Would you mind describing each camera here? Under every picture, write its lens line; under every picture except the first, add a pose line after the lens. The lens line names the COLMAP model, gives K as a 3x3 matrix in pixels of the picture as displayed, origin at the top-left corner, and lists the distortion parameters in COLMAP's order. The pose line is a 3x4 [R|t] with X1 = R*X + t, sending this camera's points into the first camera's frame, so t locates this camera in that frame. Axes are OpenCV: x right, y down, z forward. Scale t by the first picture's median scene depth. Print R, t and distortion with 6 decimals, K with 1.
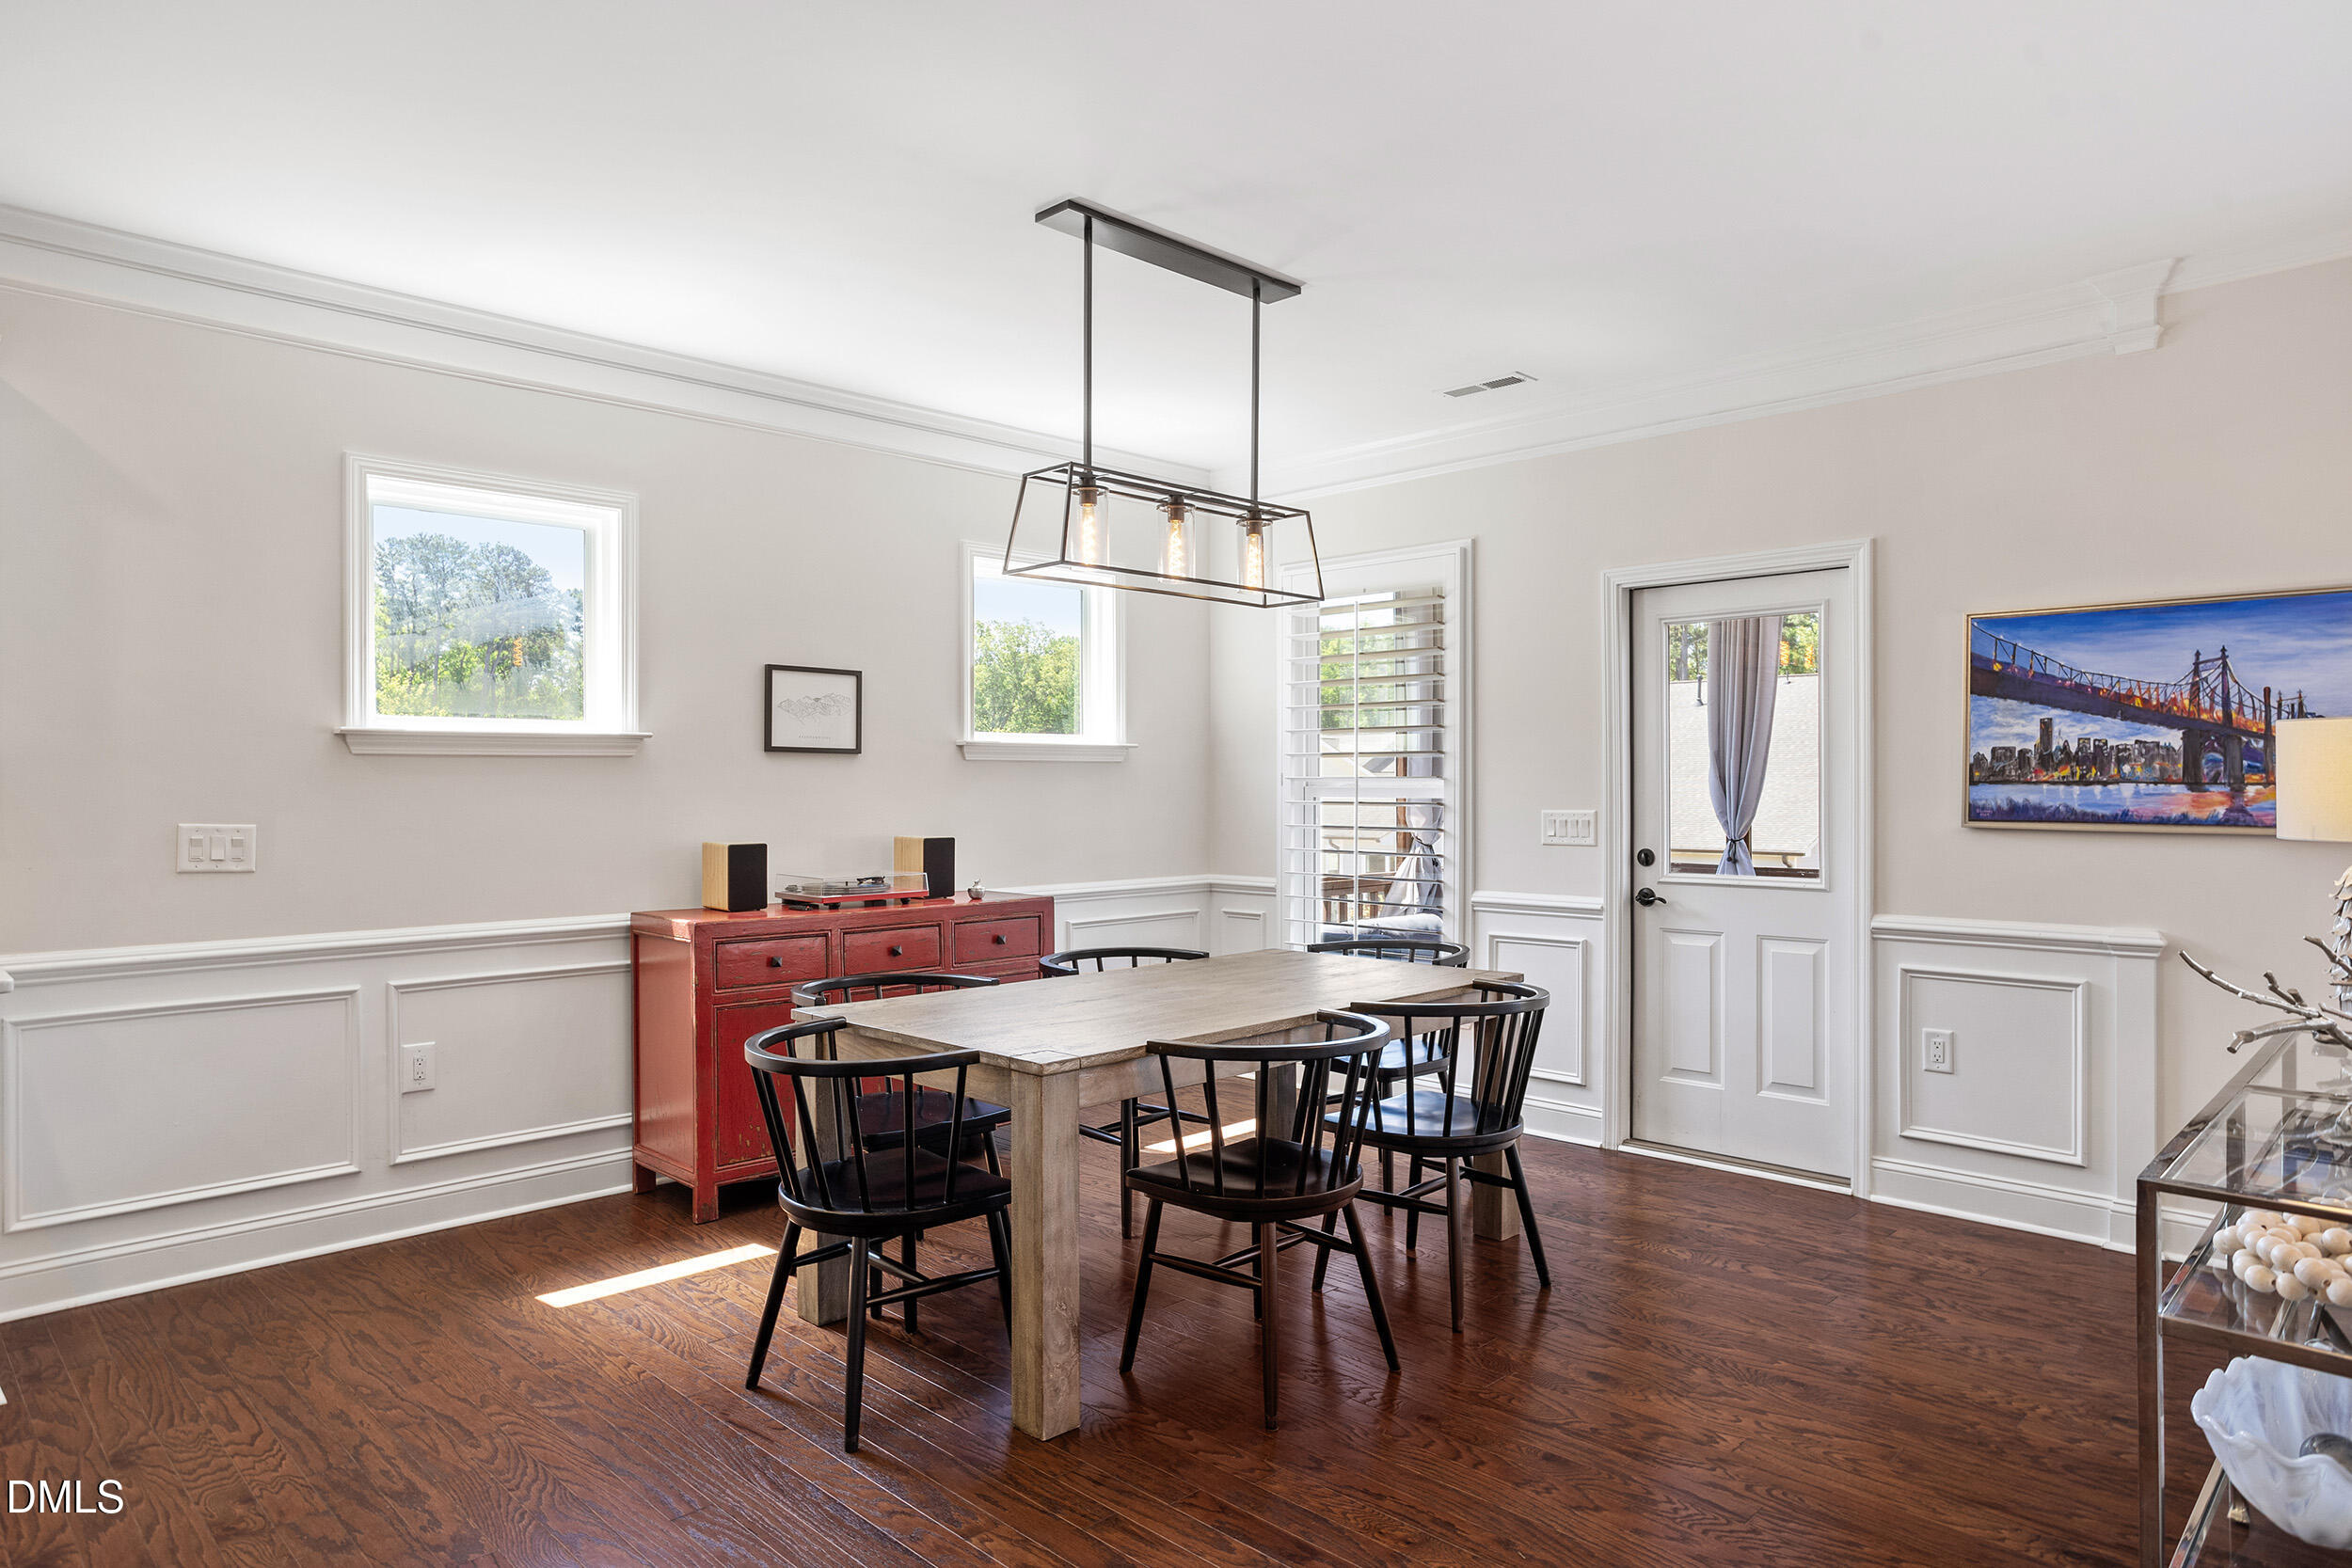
lens RADIAL K [[1400.1, 0, 1176.0], [0, 1400.1, 784.0], [0, 0, 1]] dist [0.001614, 0.000181]
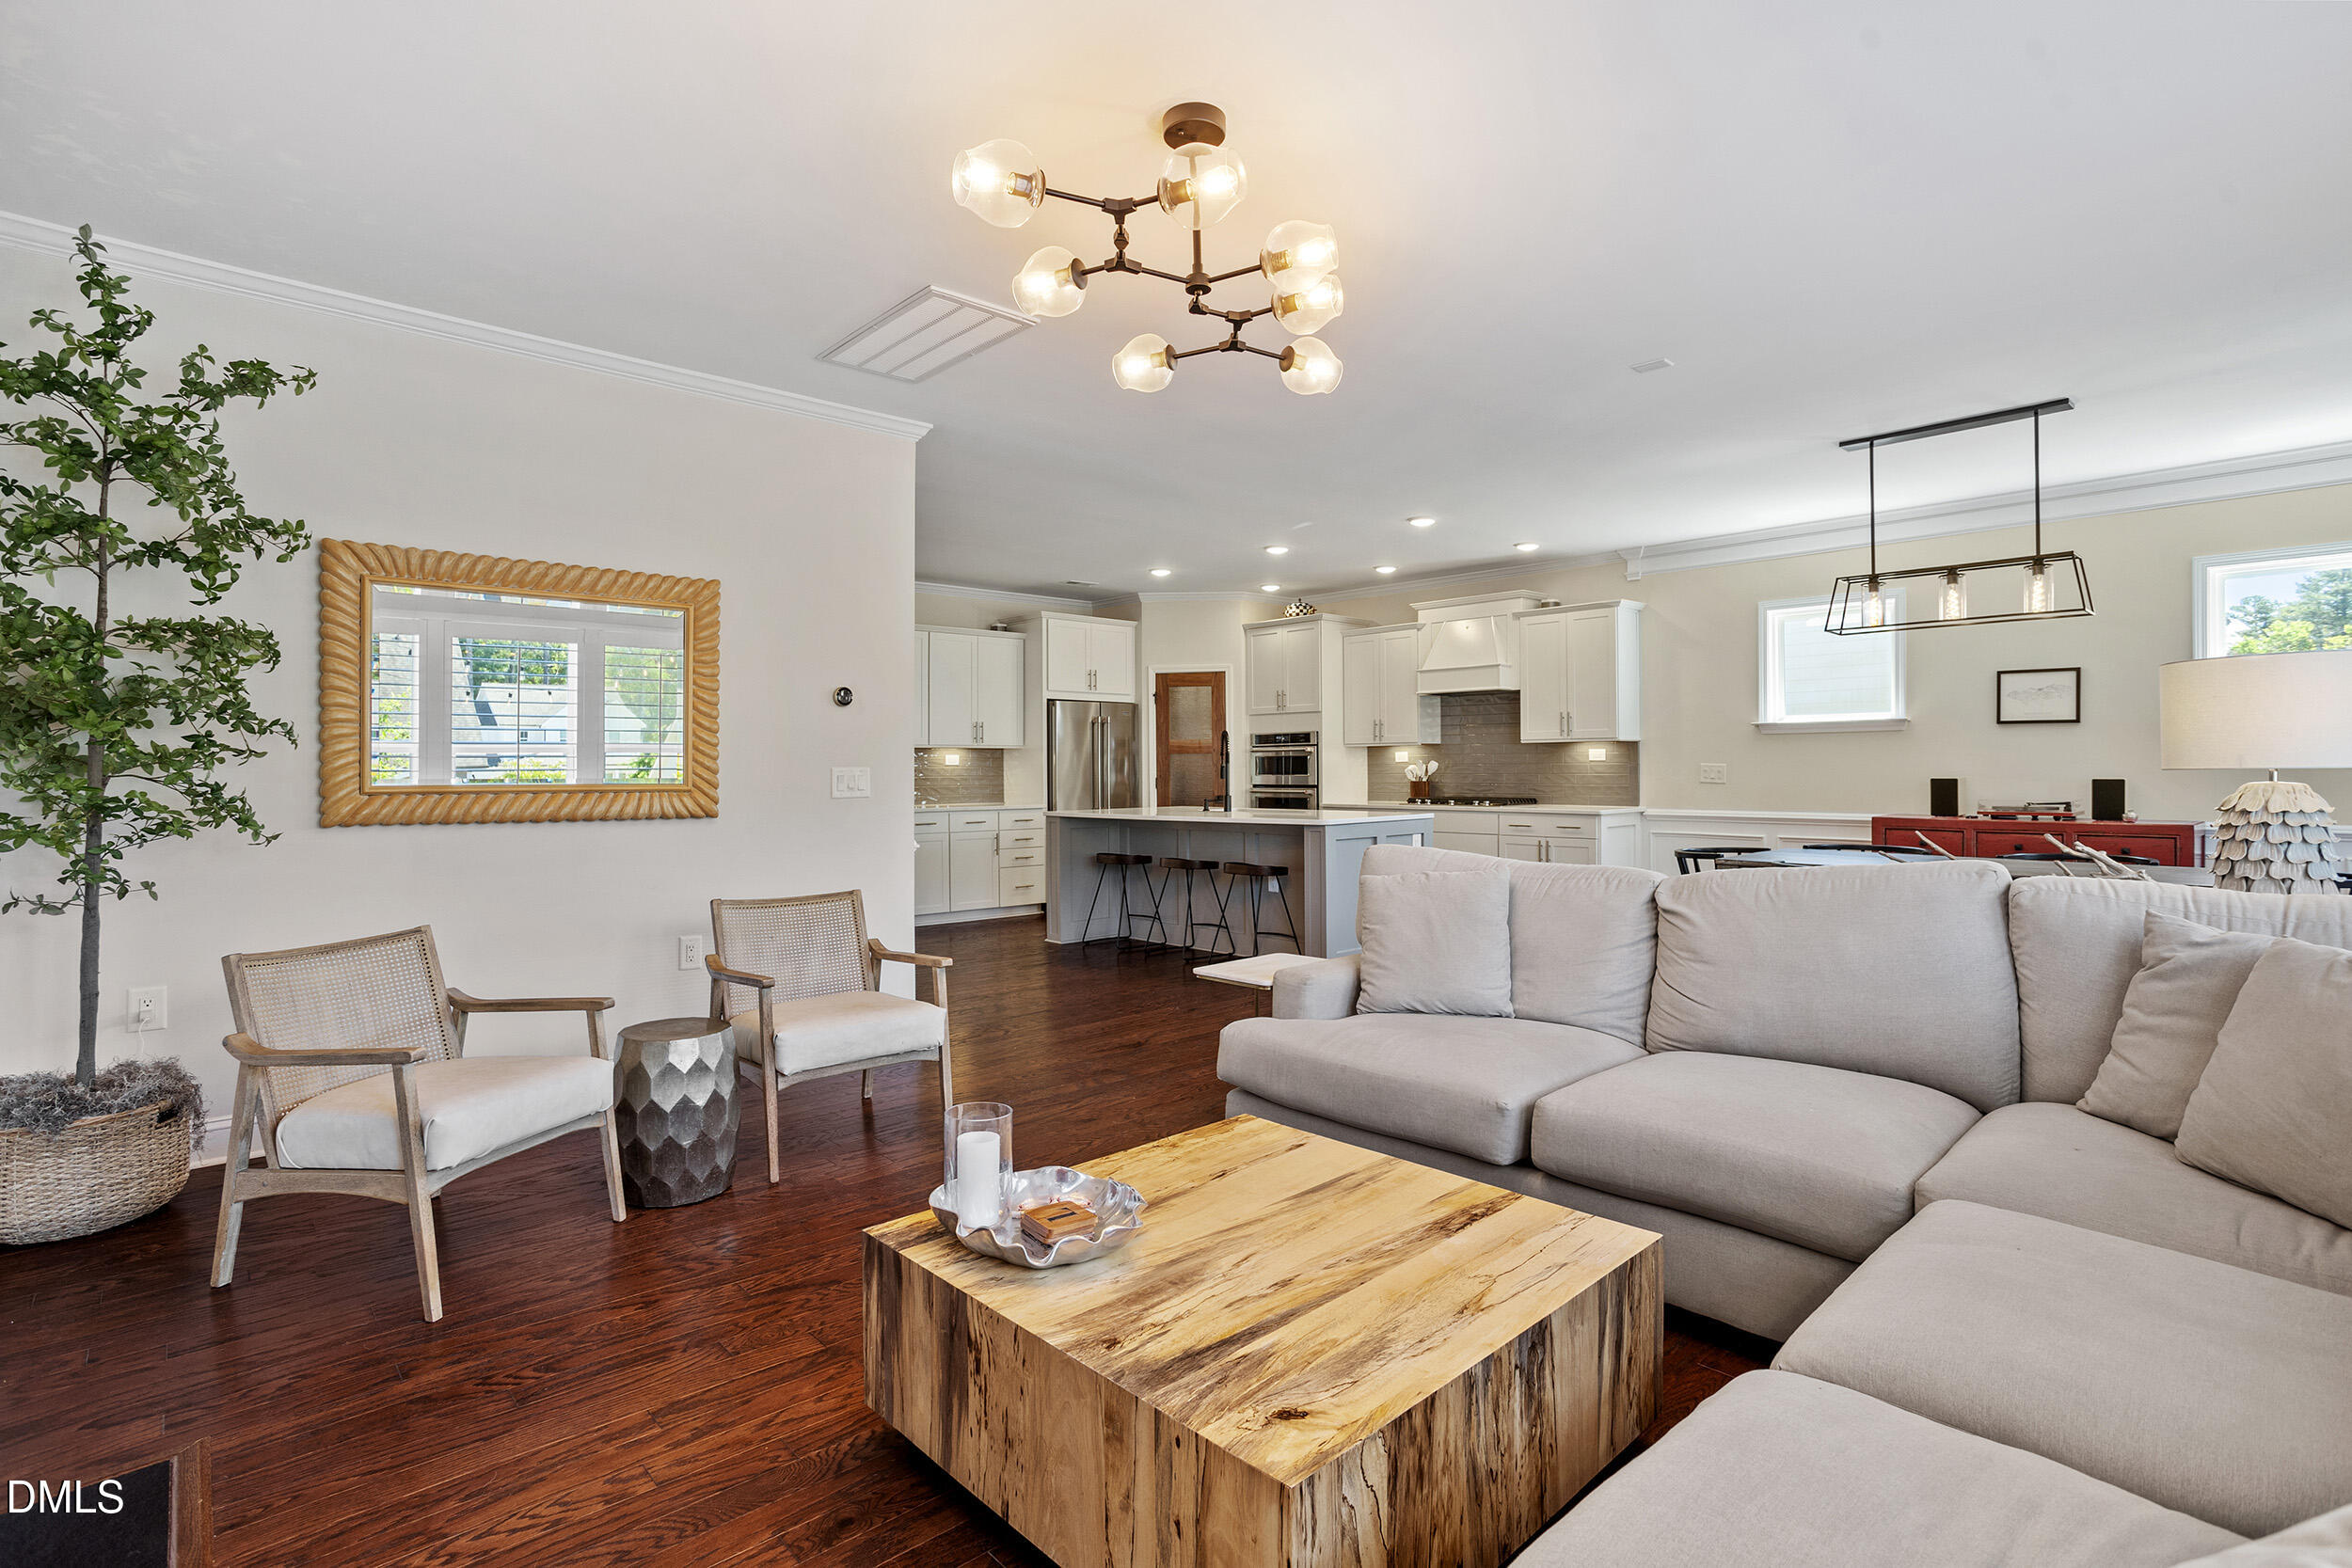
lens RADIAL K [[1114.1, 0, 1184.6], [0, 1114.1, 758.5], [0, 0, 1]] dist [-0.056689, 0.028867]
pose [[-0.030188, -0.003459, -0.999538, 1.253905], [0.005723, 0.999977, -0.003633, 0.020080], [0.999528, -0.005830, -0.030168, 0.108083]]
